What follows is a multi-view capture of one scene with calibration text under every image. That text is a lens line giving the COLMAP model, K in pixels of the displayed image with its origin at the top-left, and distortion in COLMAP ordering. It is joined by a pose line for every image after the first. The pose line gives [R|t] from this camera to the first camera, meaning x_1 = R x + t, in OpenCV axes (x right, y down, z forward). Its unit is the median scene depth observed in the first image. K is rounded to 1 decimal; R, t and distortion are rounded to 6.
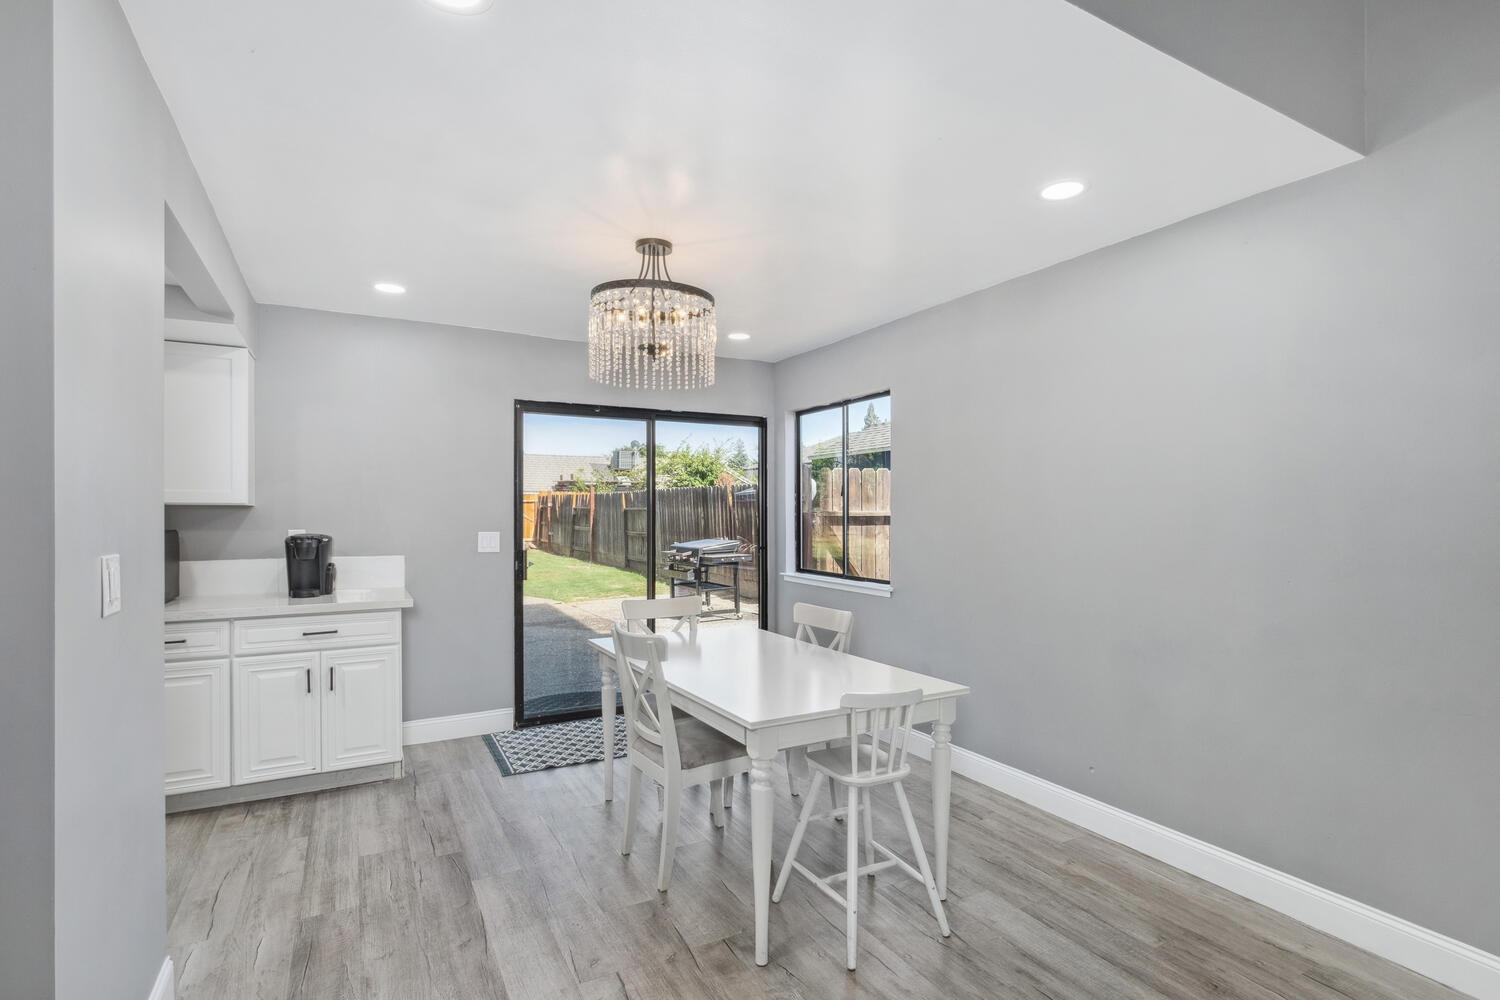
lens RADIAL K [[720.1, 0, 768.7], [0, 720.1, 531.2], [0, 0, 1]] dist [-0.000171, -0.000245]
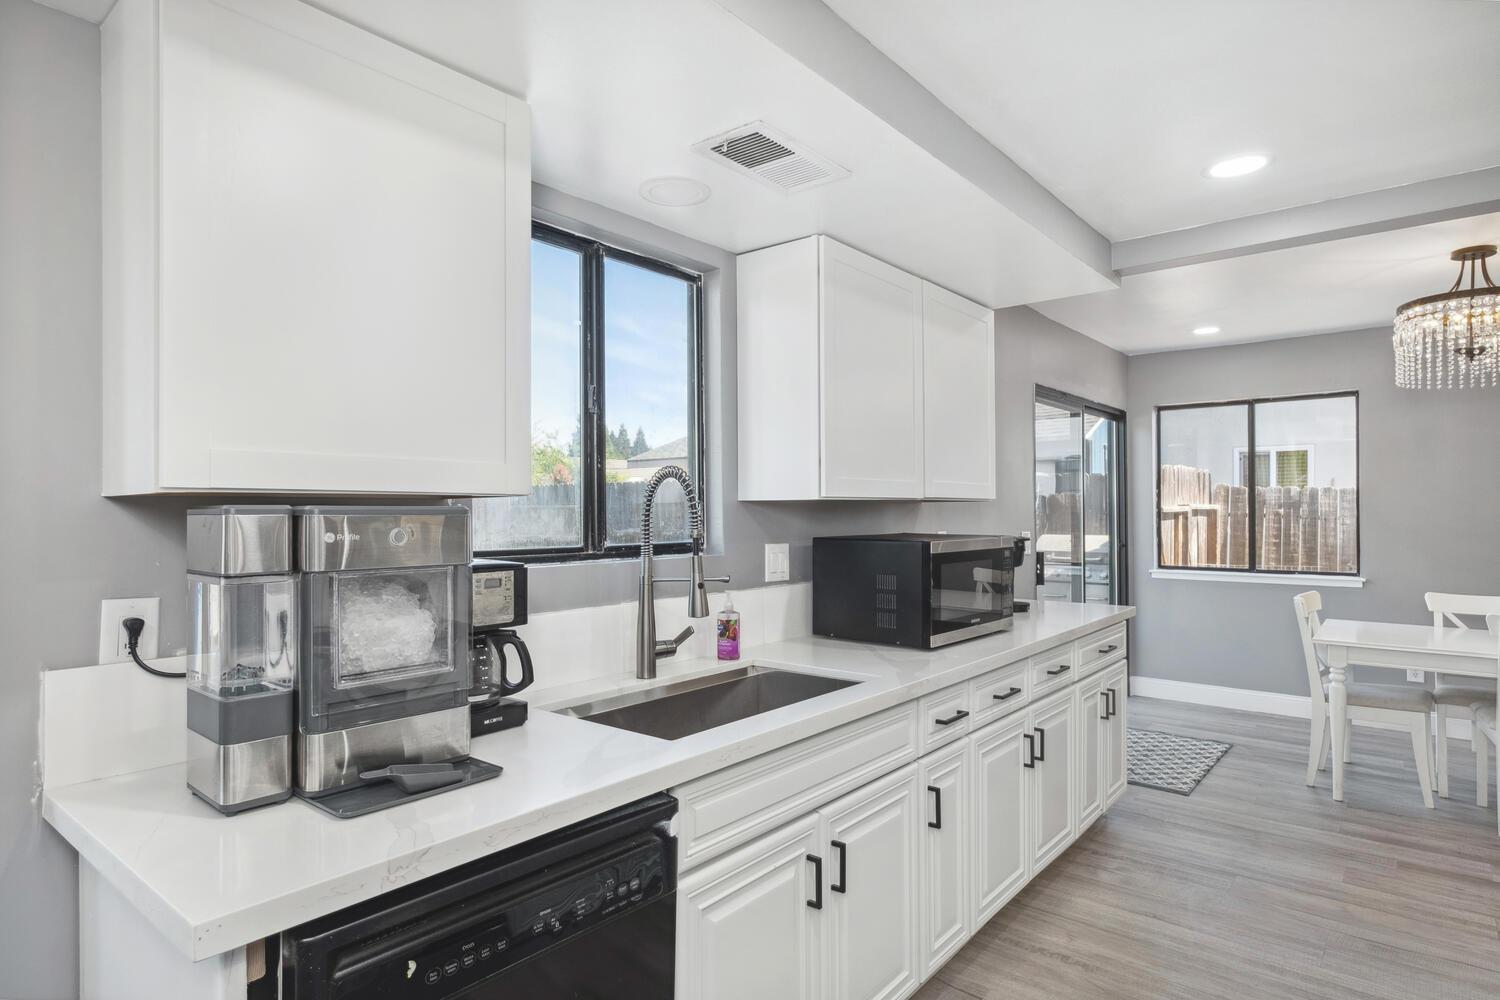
lens RADIAL K [[811.4, 0, 762.7], [0, 811.4, 506.8], [0, 0, 1]] dist [-0.006298, 0.002709]
pose [[0.936644, -0.002205, 0.350275, -1.266147], [0.012146, 0.999583, -0.026185, -0.008067], [-0.350072, 0.028780, 0.936281, 0.215023]]
